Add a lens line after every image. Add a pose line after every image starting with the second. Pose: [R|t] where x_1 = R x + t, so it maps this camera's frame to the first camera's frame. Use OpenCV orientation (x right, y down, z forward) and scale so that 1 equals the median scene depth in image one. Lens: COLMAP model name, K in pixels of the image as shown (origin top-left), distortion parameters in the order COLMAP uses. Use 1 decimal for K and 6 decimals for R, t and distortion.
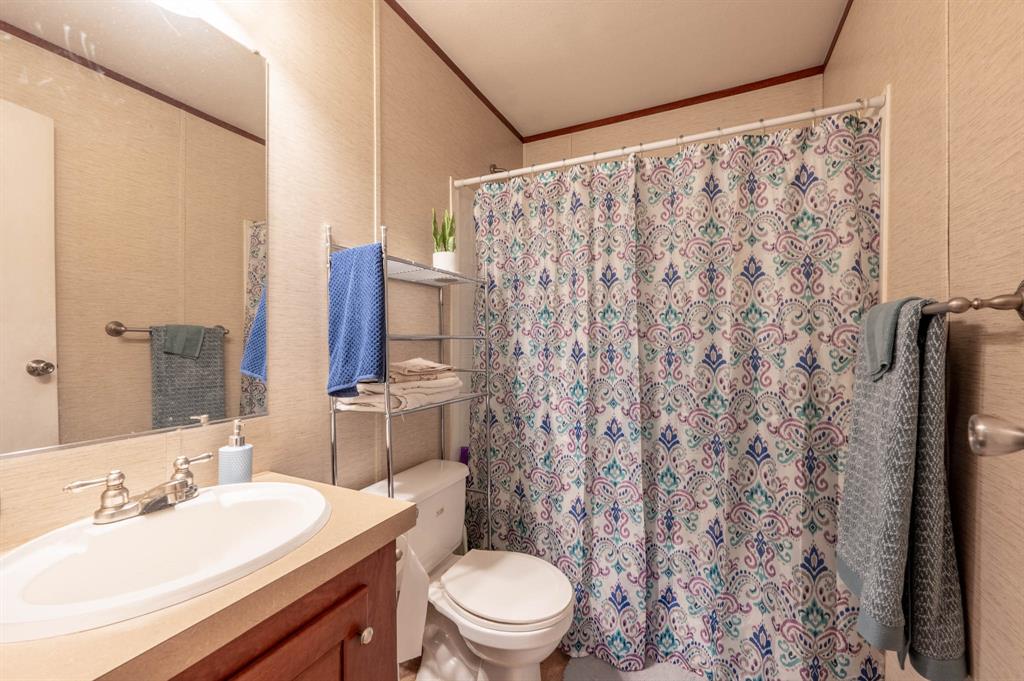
lens RADIAL K [[401.7, 0, 509.1], [0, 401.7, 341.7], [0, 0, 1]] dist [-0.002978, 0.000701]
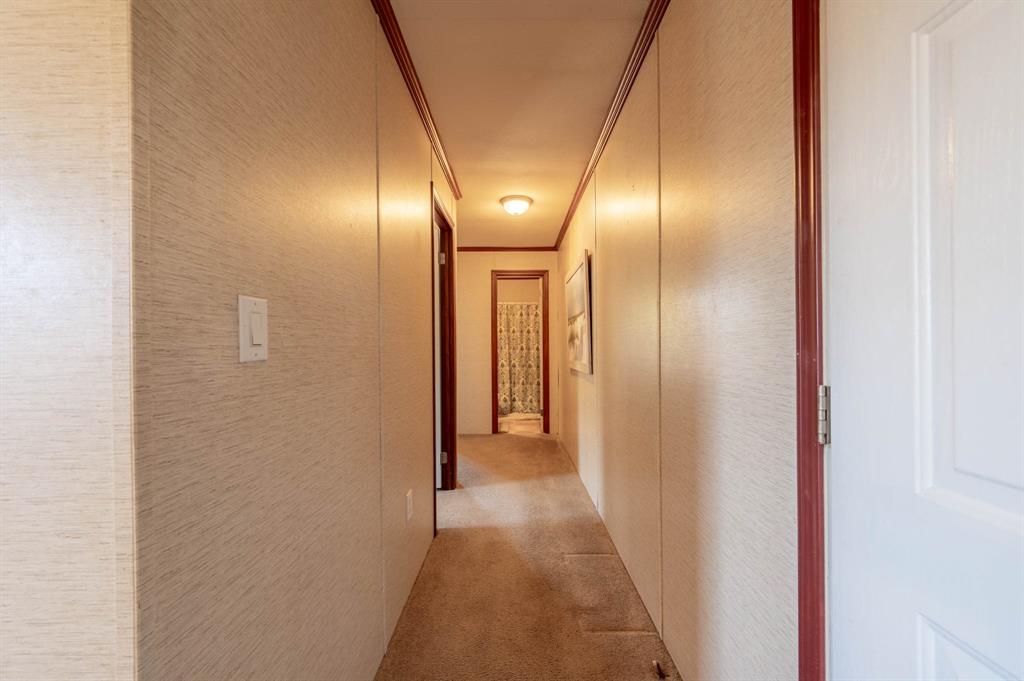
lens RADIAL K [[412.4, 0, 512.7], [0, 412.4, 344.0], [0, 0, 1]] dist [-0.000084, -0.000001]
pose [[0.895313, -0.007797, 0.445369, -1.831693], [0.012069, 0.999904, -0.006756, 0.016819], [-0.445274, 0.011423, 0.895322, -3.450783]]
